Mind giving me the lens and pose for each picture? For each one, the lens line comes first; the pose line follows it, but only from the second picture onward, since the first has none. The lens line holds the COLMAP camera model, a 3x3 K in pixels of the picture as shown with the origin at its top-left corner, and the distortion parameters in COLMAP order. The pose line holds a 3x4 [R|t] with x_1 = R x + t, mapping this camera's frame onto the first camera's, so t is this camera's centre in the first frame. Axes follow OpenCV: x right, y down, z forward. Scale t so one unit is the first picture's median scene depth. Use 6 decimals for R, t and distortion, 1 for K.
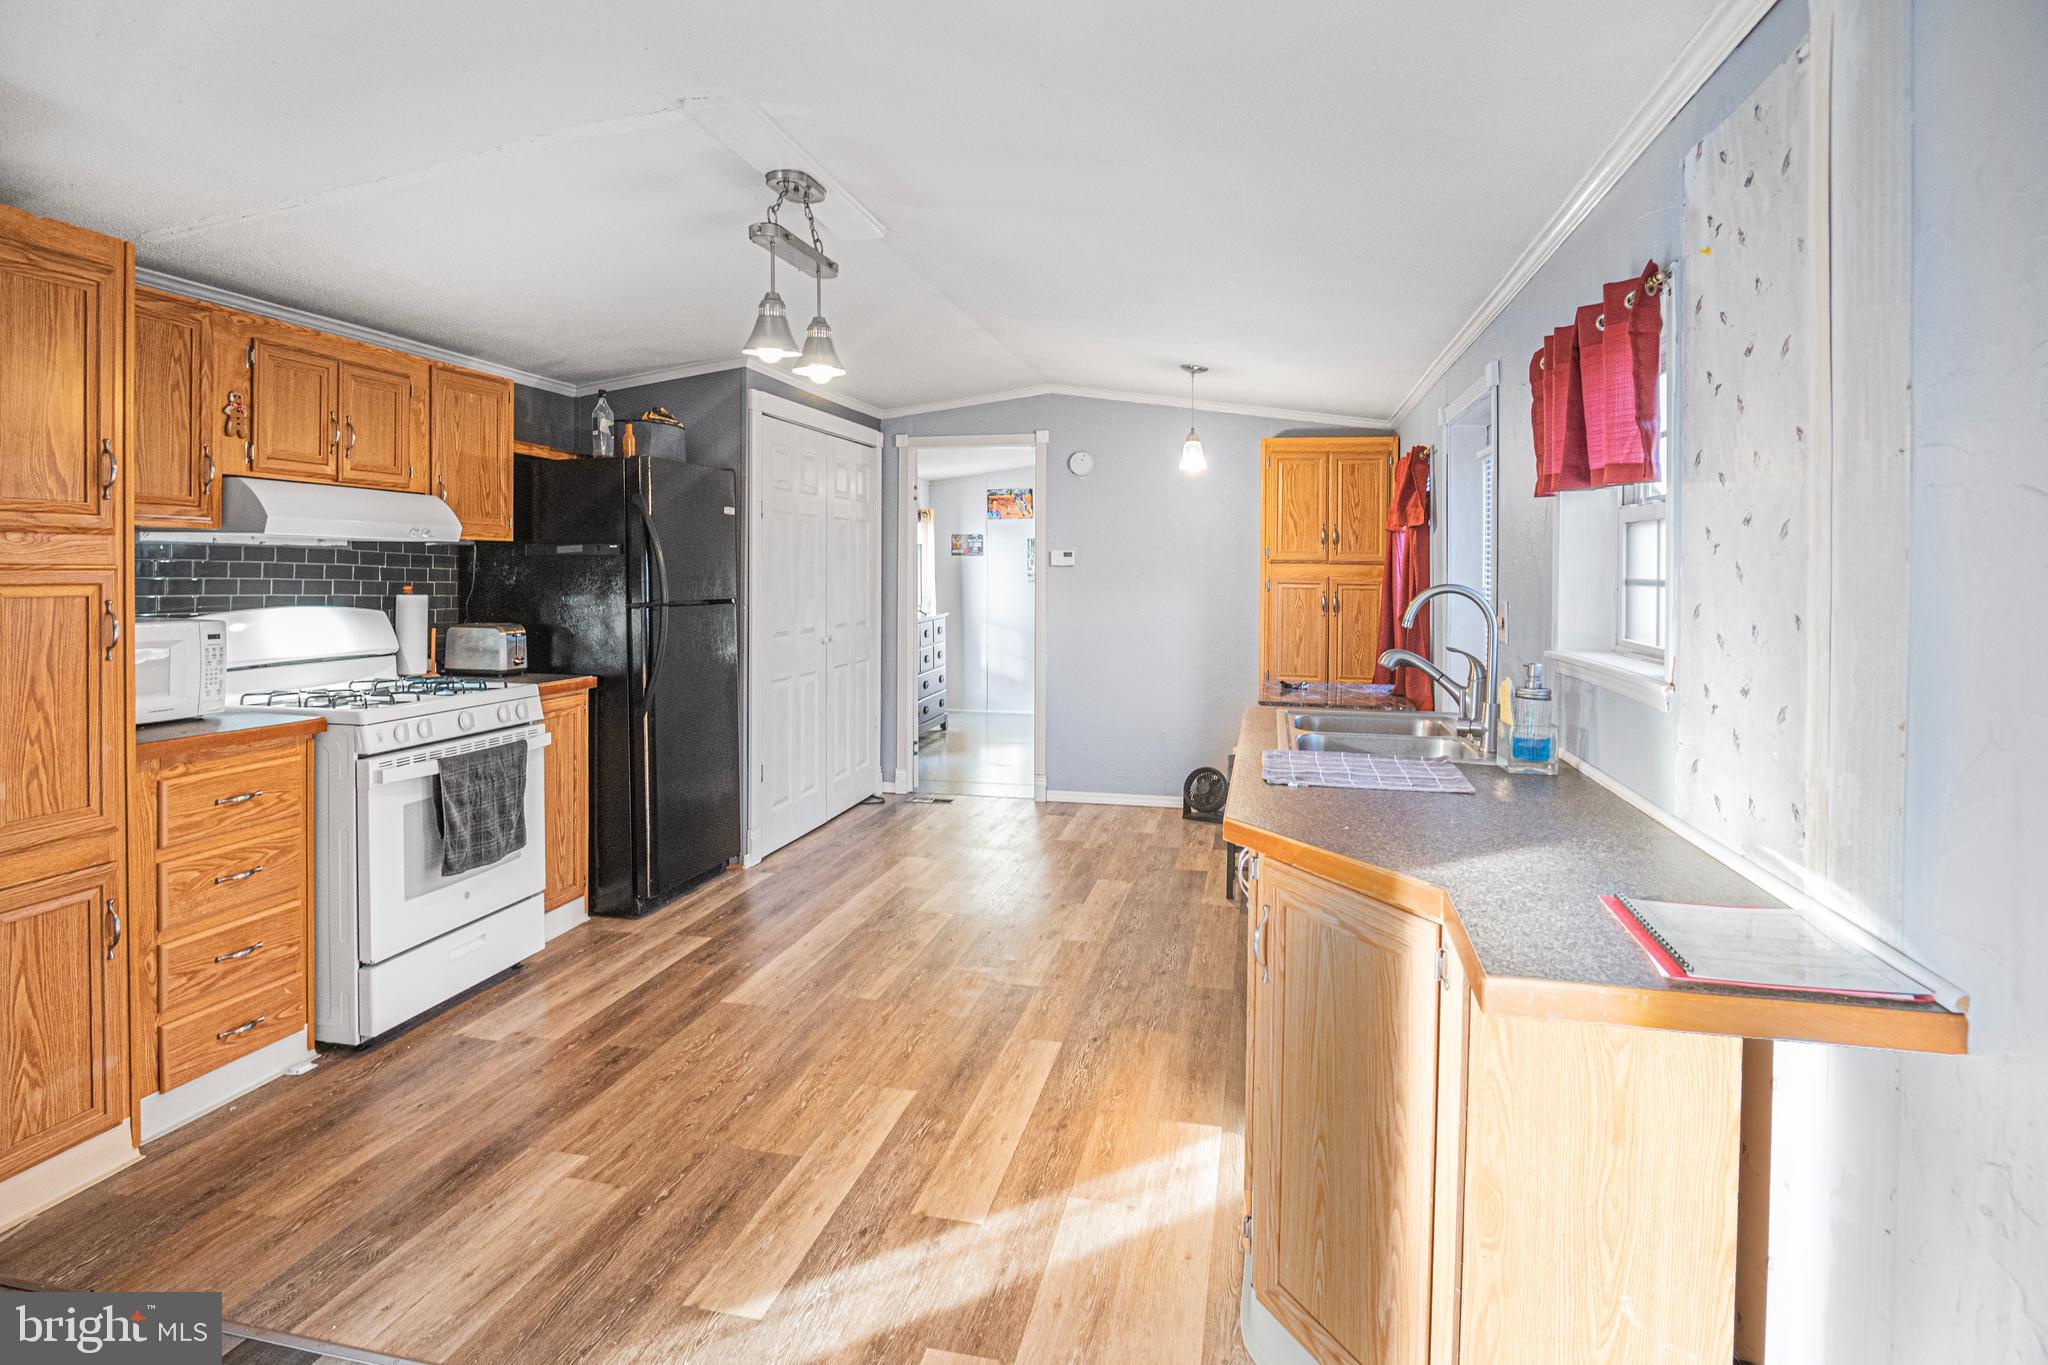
lens RADIAL K [[1153.6, 0, 1047.5], [0, 1153.6, 579.1], [0, 0, 1]] dist [-0.030038, 0.004988]
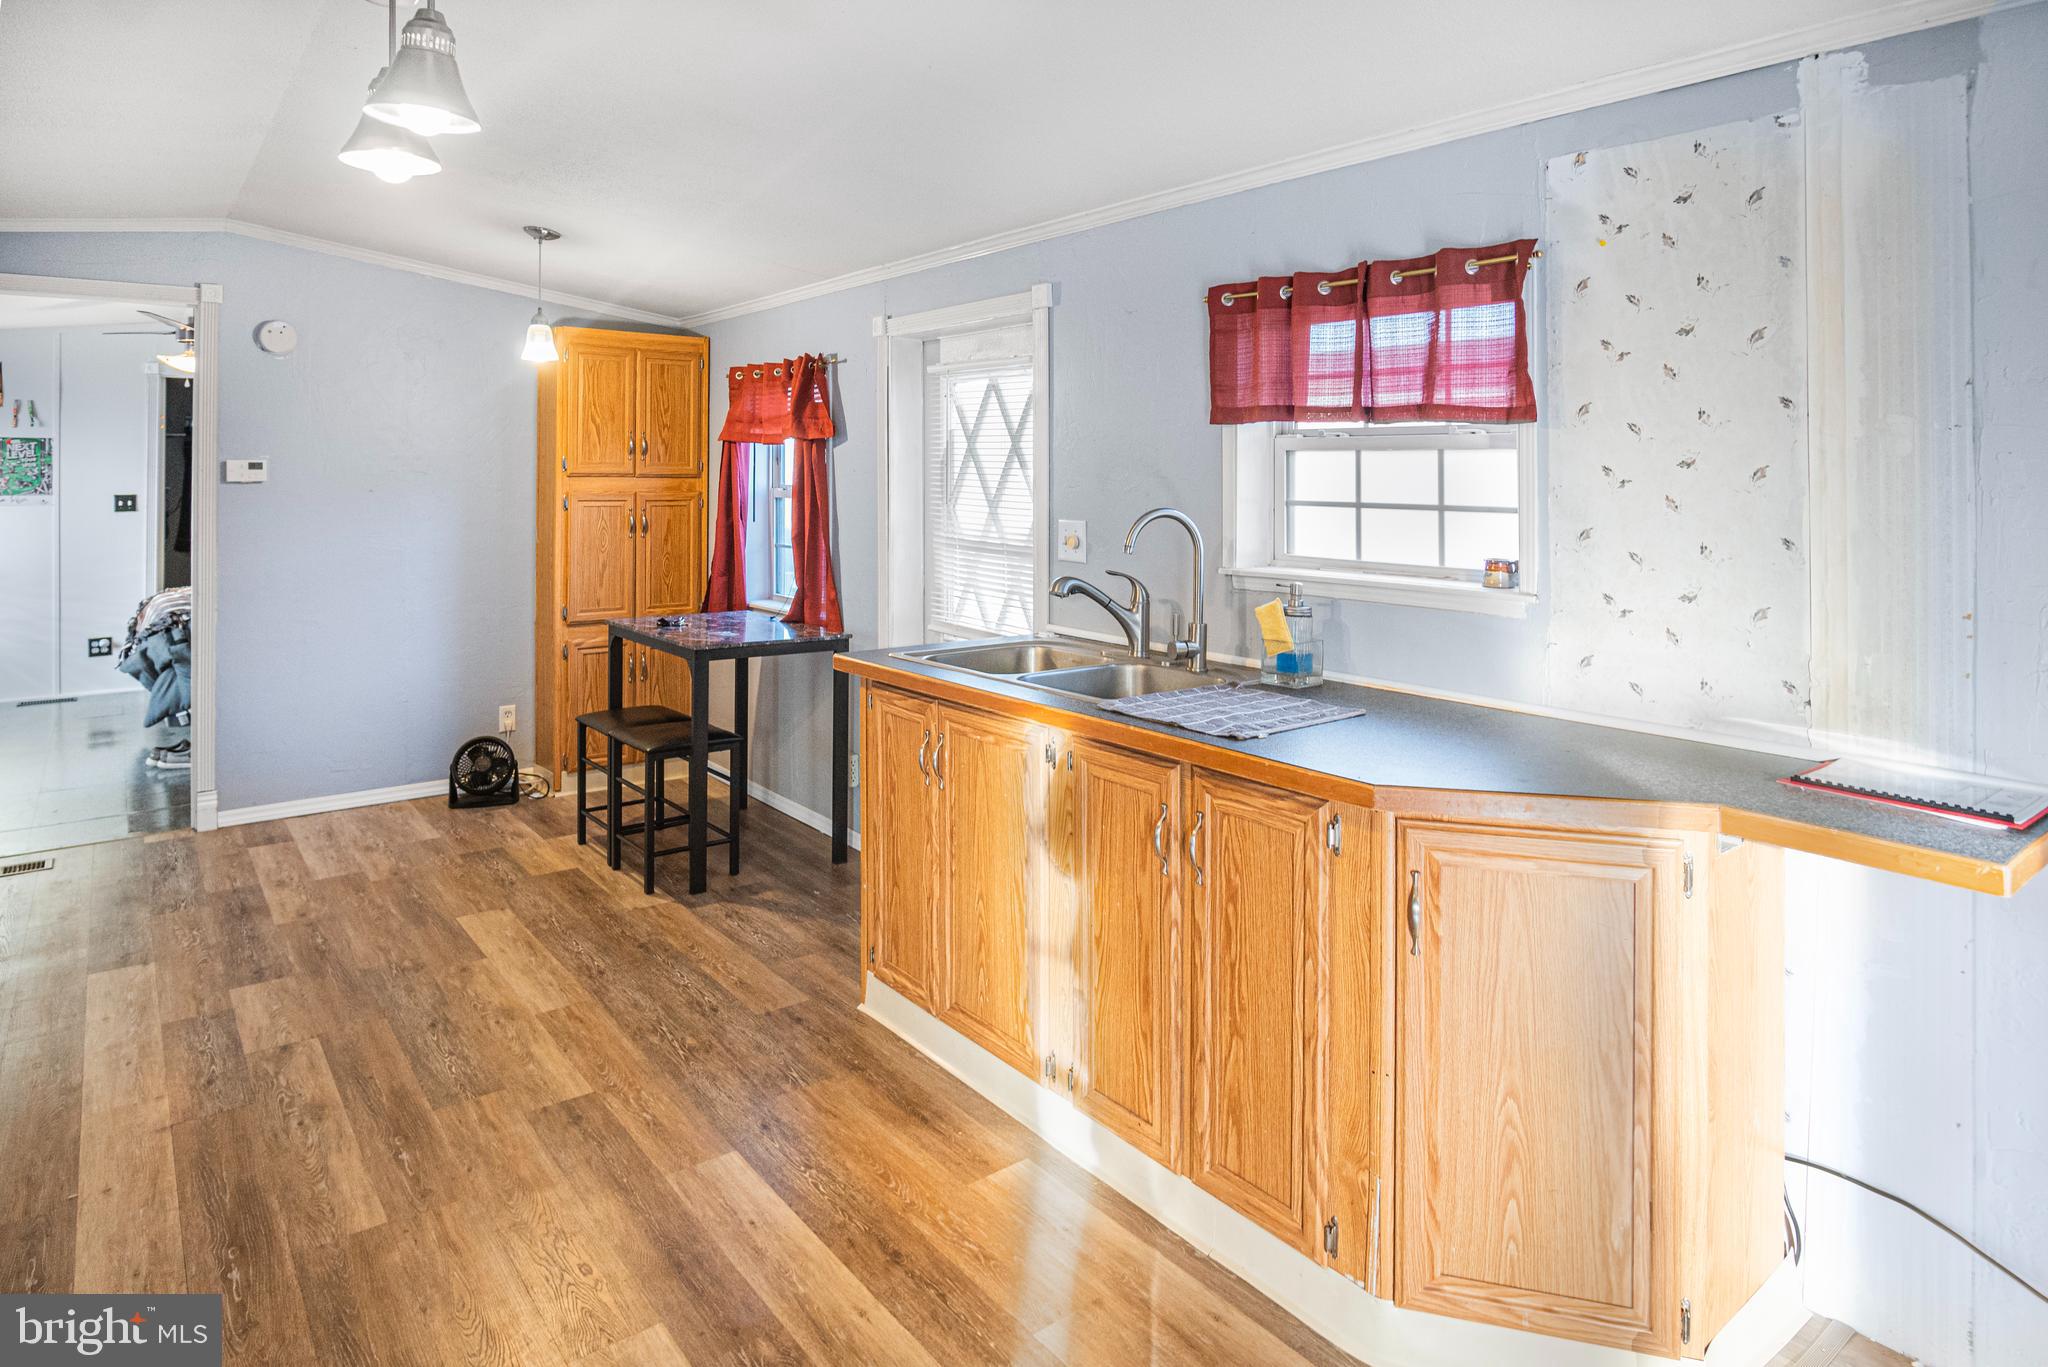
lens RADIAL K [[1153.6, 0, 1060.0], [0, 1153.6, 467.7], [0, 0, 1]] dist [-0.030038, 0.004988]
pose [[0.633535, -0.004524, 0.773700, -0.370407], [0.011677, 0.999925, -0.003715, -0.022585], [-0.773626, 0.011389, 0.633541, 0.335725]]
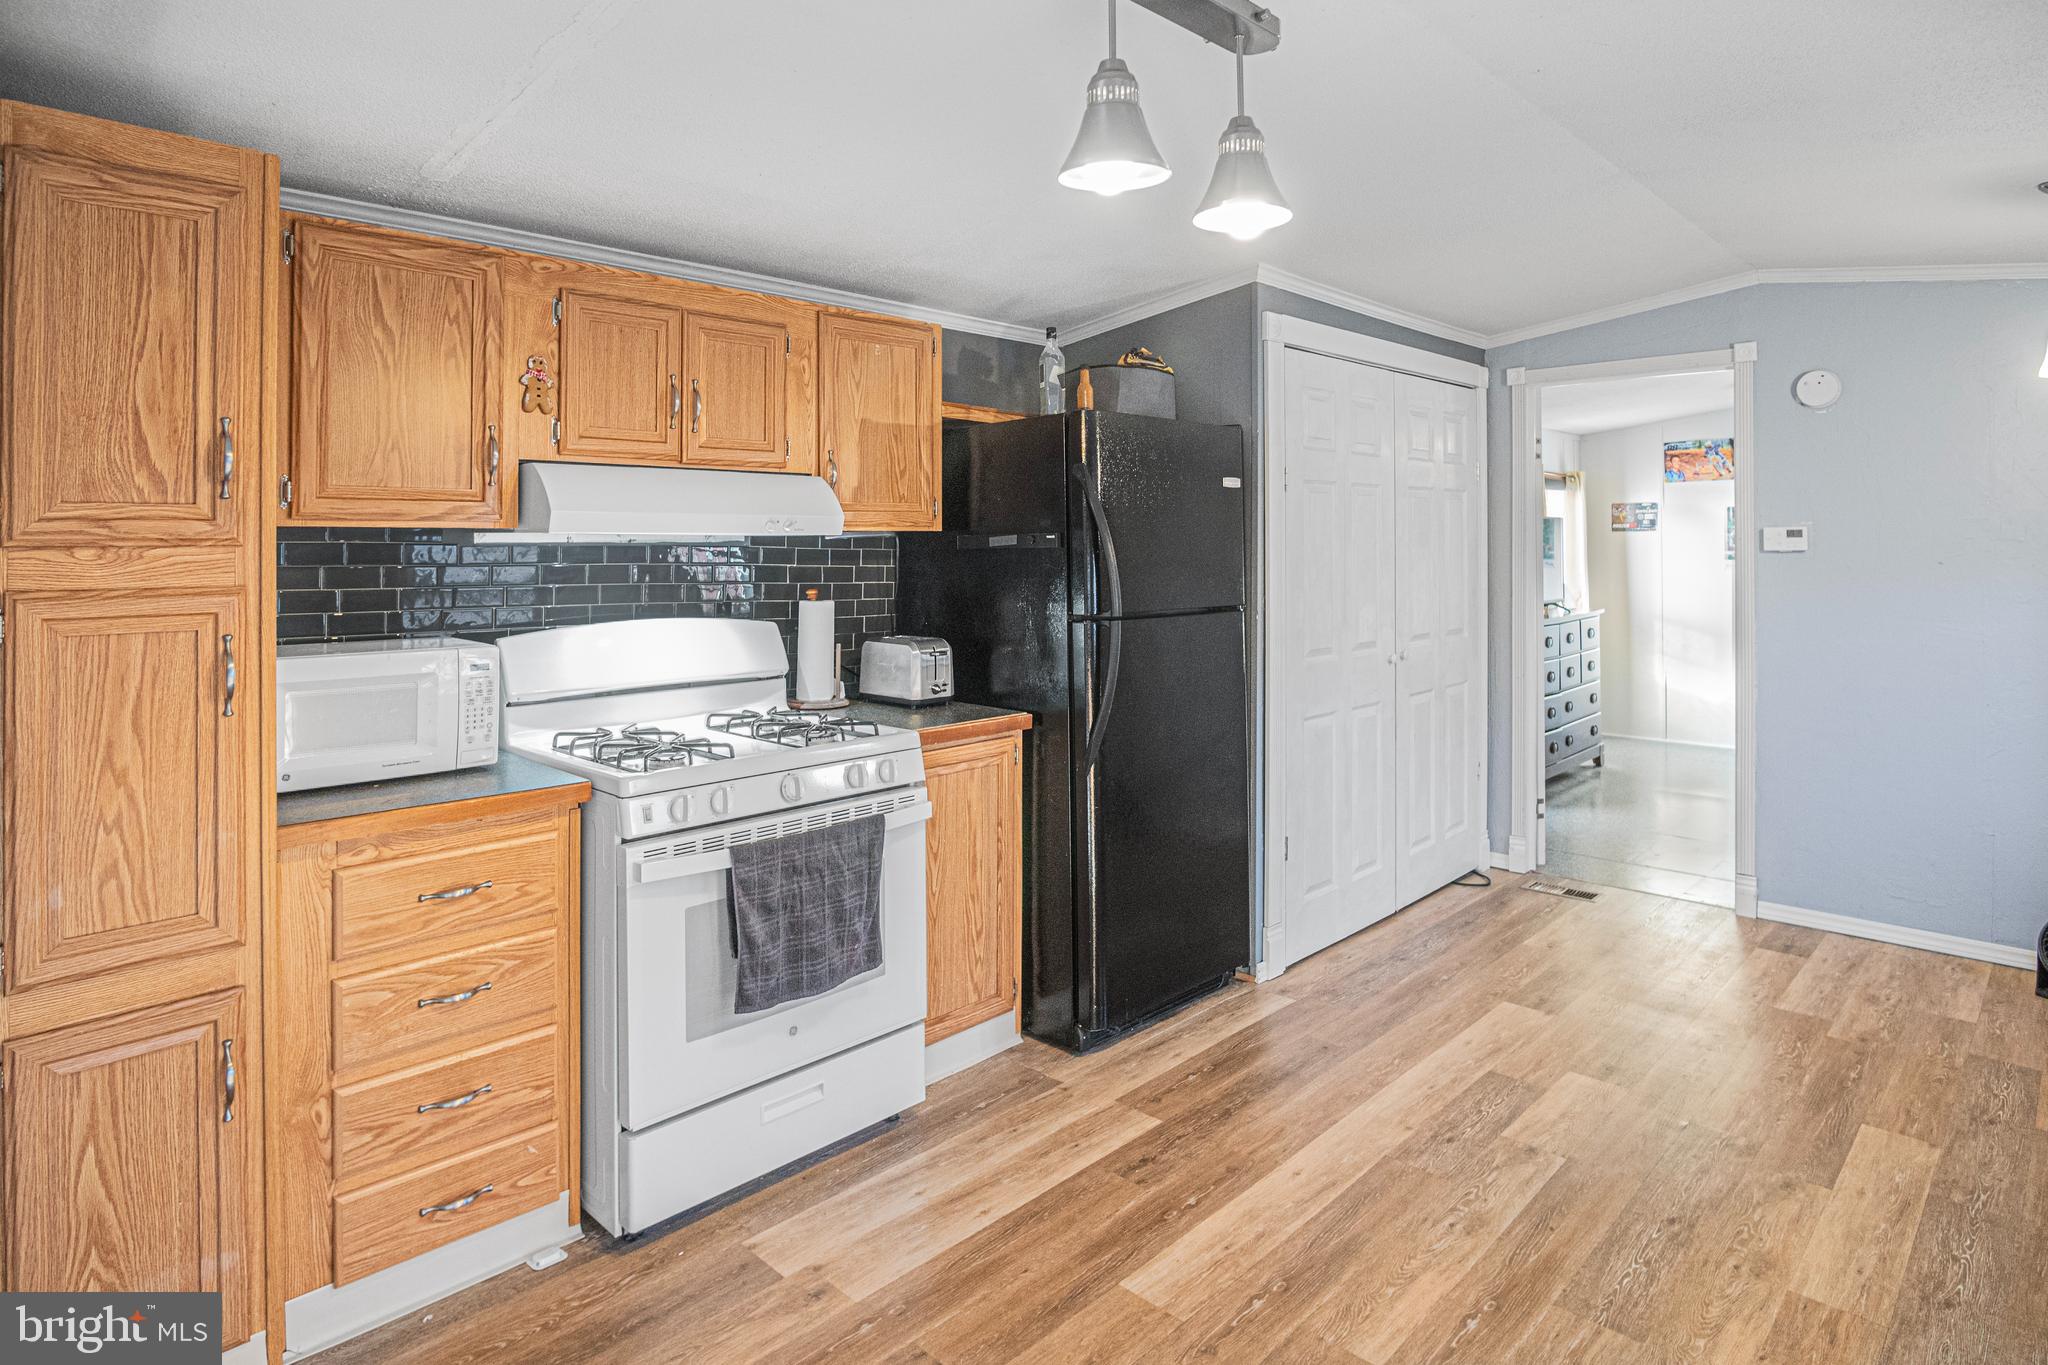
lens RADIAL K [[1153.6, 0, 1009.0], [0, 1153.6, 542.5], [0, 0, 1]] dist [-0.030038, 0.004988]
pose [[0.833886, -0.009097, -0.551862, 0.005119], [0.004523, 0.999943, -0.009649, -0.021103], [0.551919, 0.005550, 0.833879, 0.436898]]
